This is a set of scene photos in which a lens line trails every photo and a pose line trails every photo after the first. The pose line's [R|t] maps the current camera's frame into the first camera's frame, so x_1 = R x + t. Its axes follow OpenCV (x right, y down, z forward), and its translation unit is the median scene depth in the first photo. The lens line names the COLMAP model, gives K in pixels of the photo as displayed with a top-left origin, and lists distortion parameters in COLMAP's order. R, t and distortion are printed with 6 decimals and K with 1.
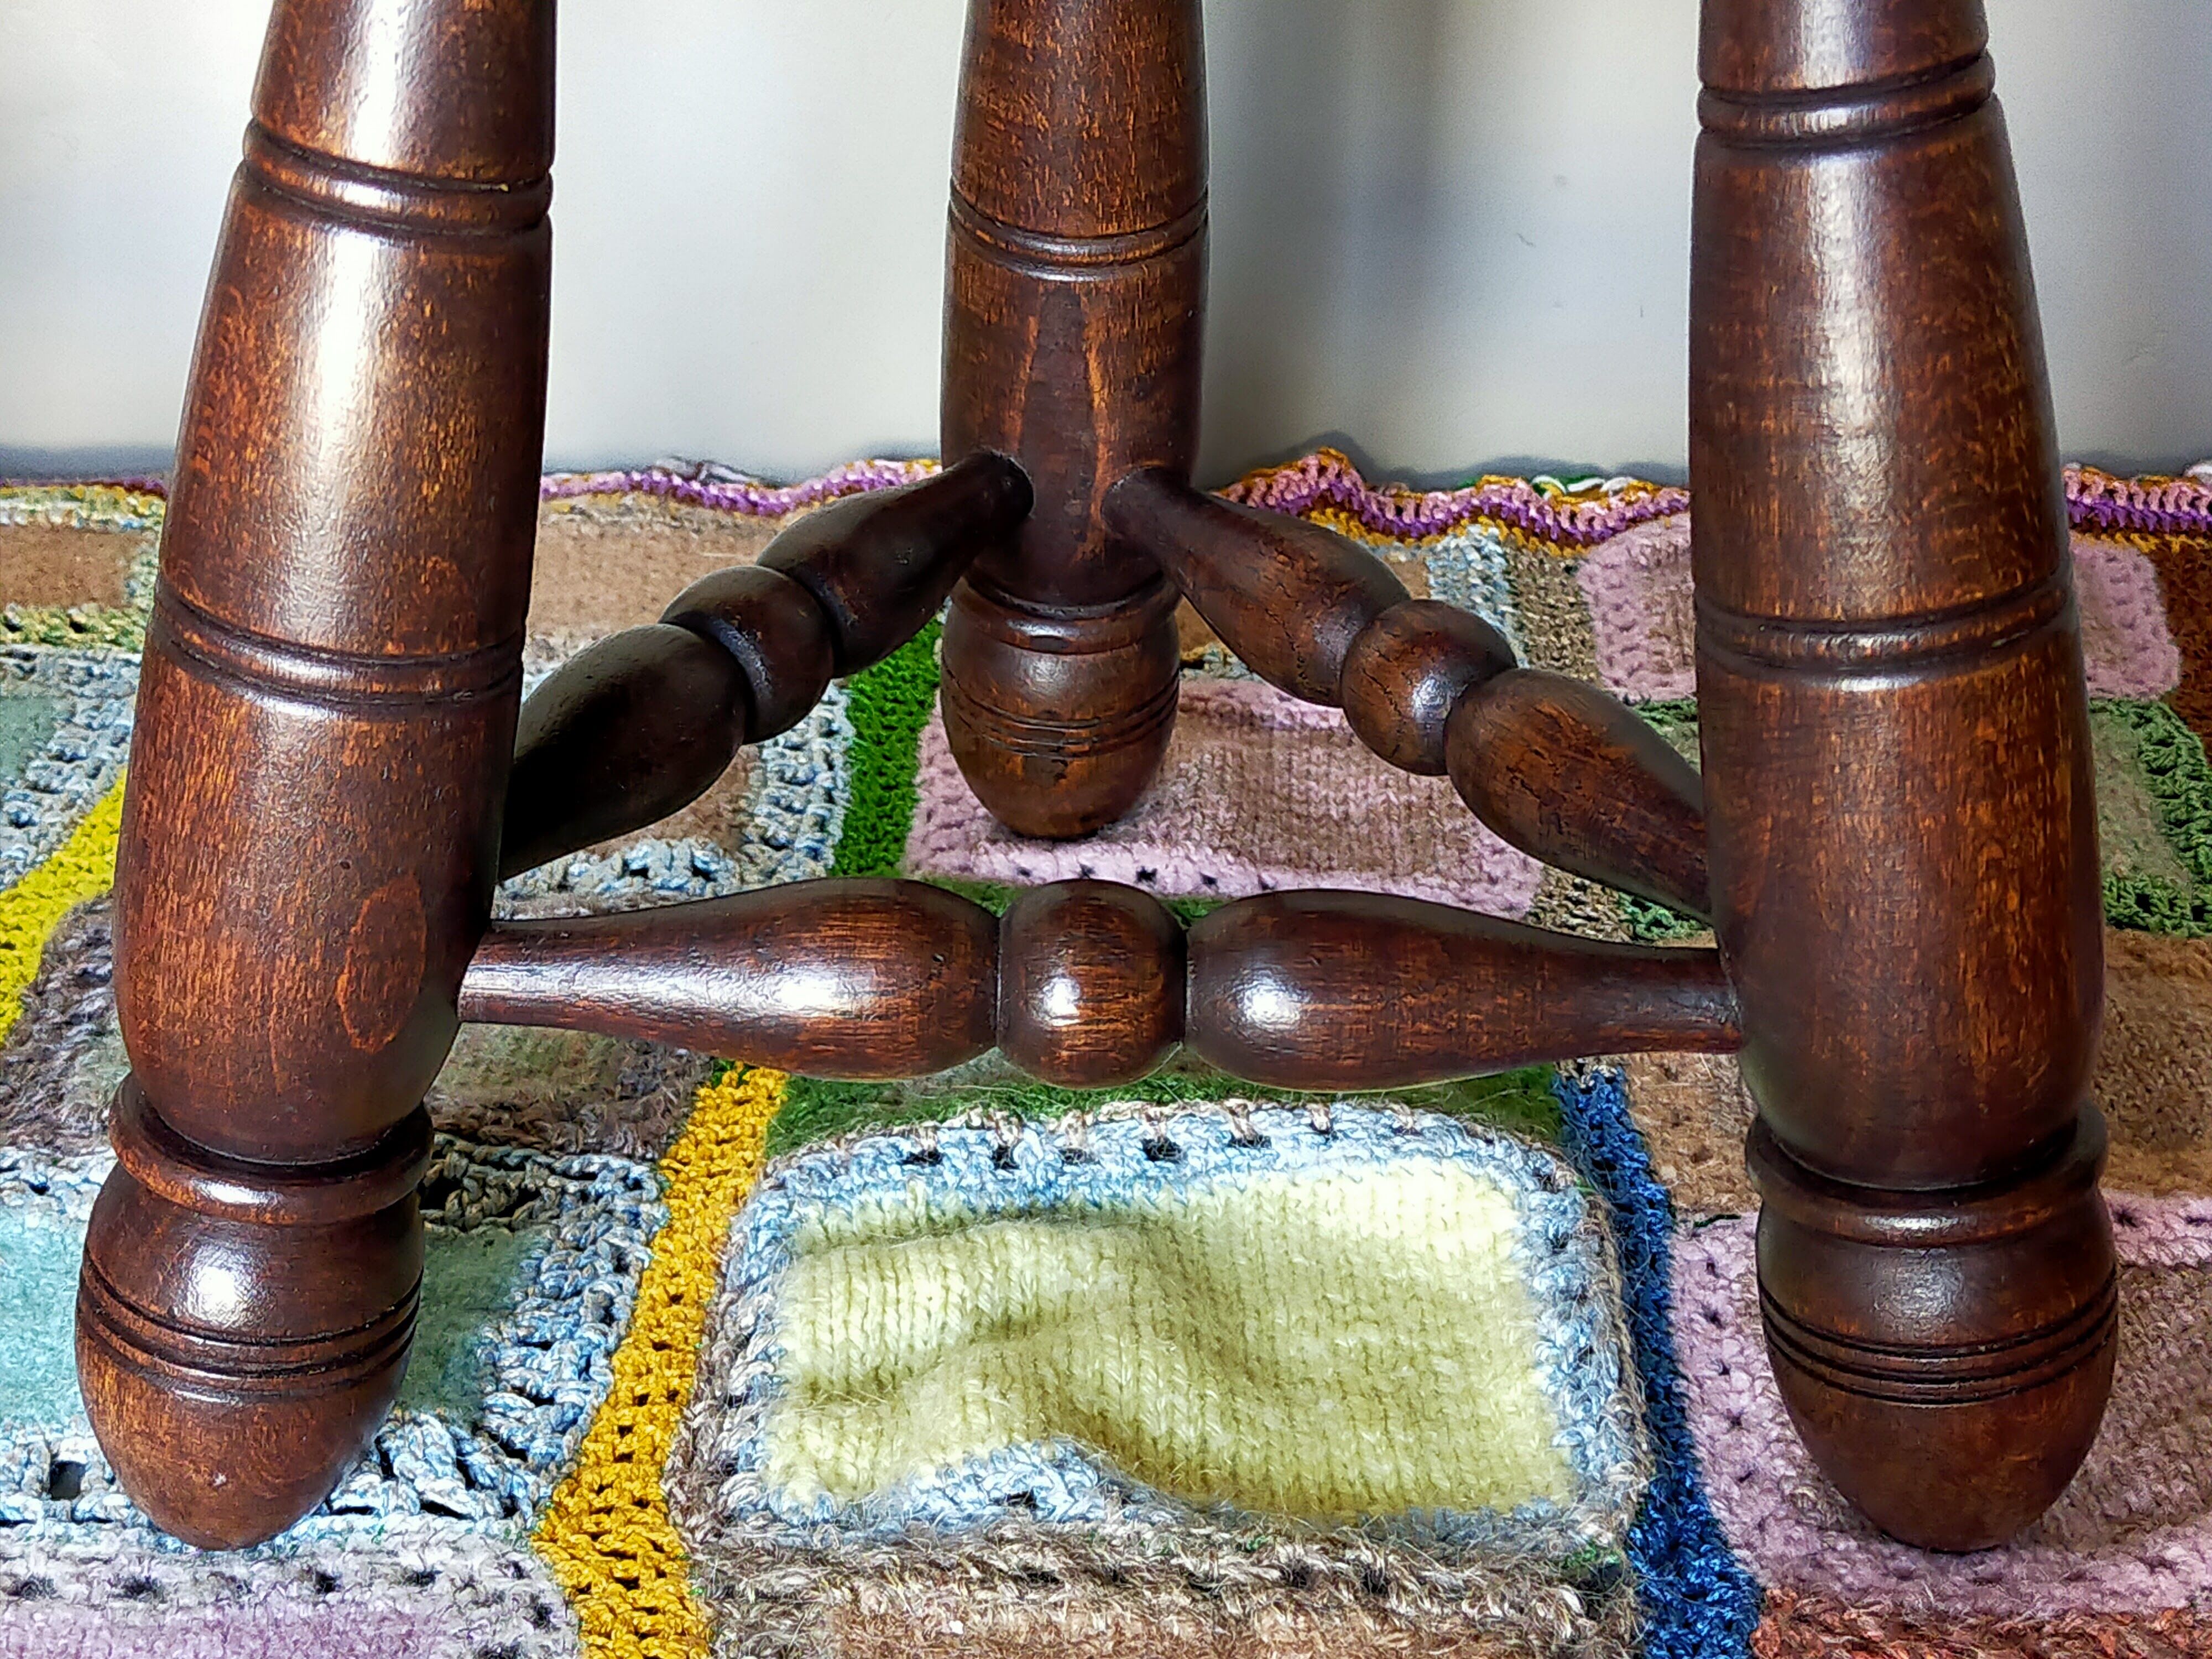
lens RADIAL K [[3407.9, 0, 1101.6], [0, 3407.9, 831.8], [0, 0, 1]] dist [0.120473, -0.145056]
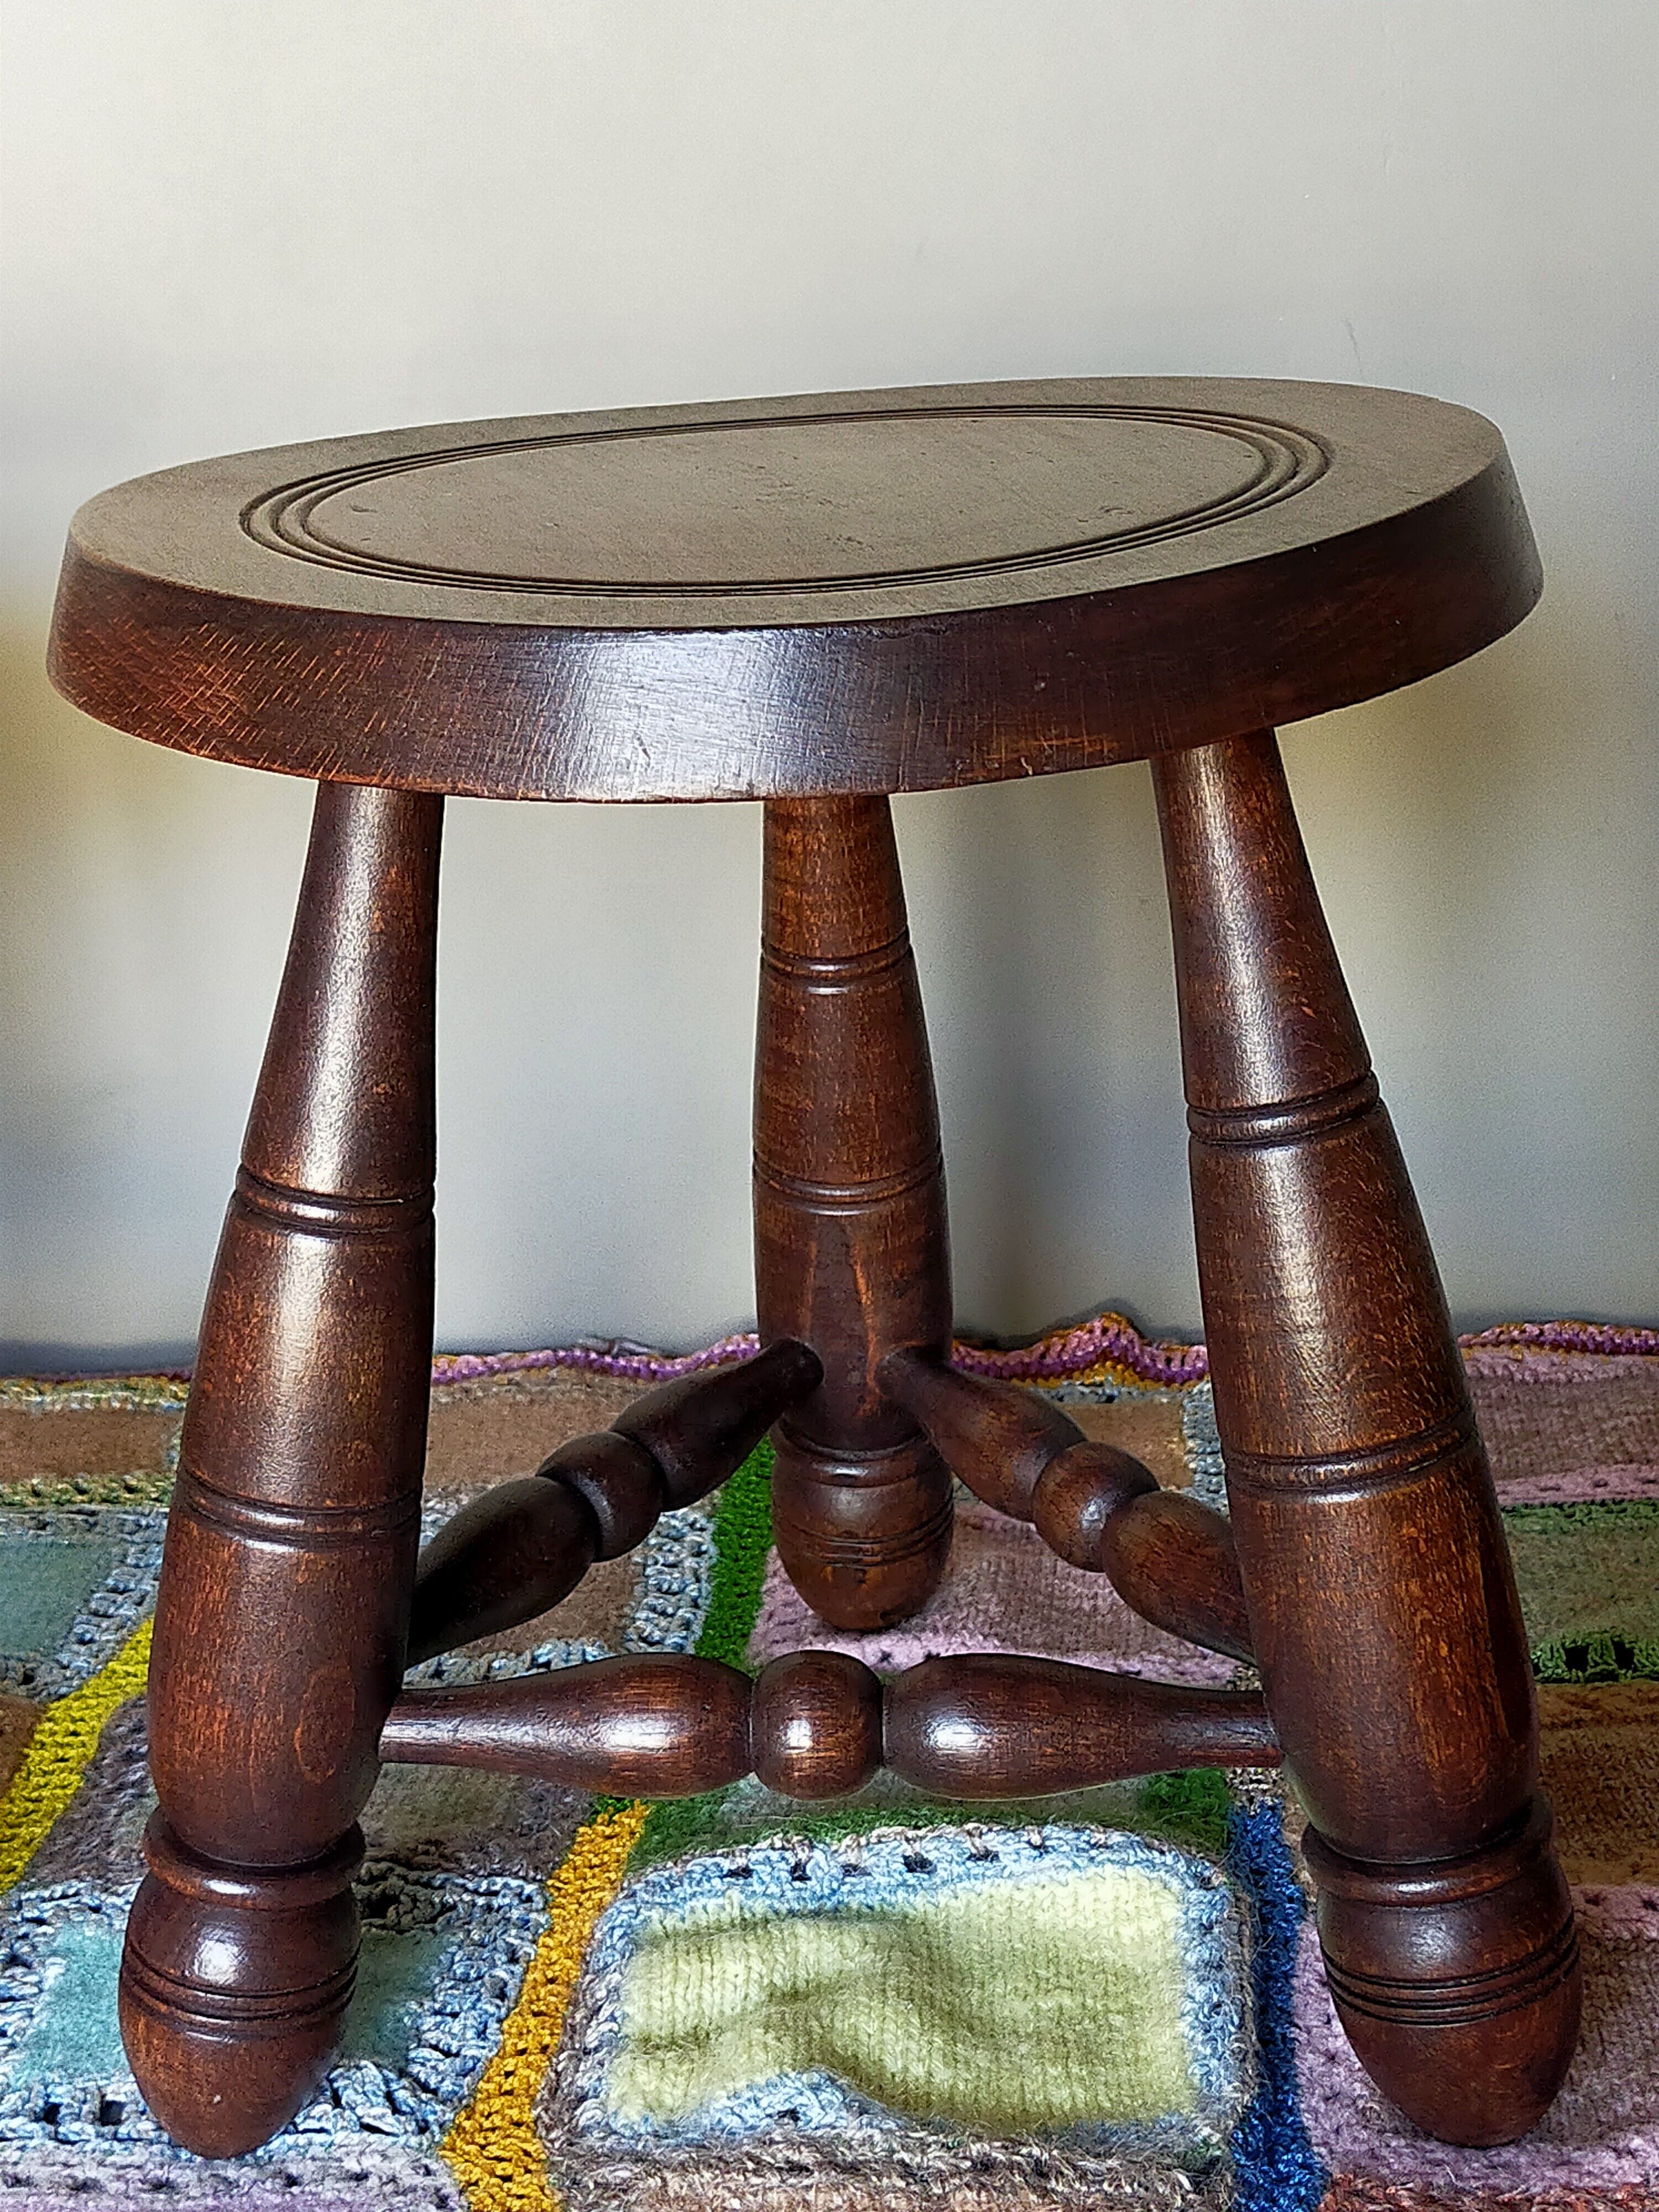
lens RADIAL K [[3407.9, 0, 829.5], [0, 3407.9, 1106.0], [0, 0, 1]] dist [0.120473, -0.145056]
pose [[0.995539, -0.037592, -0.086543, 0.111333], [0.023331, 0.986800, -0.160252, 0.015311], [0.091424, 0.157518, 0.983275, -0.364635]]
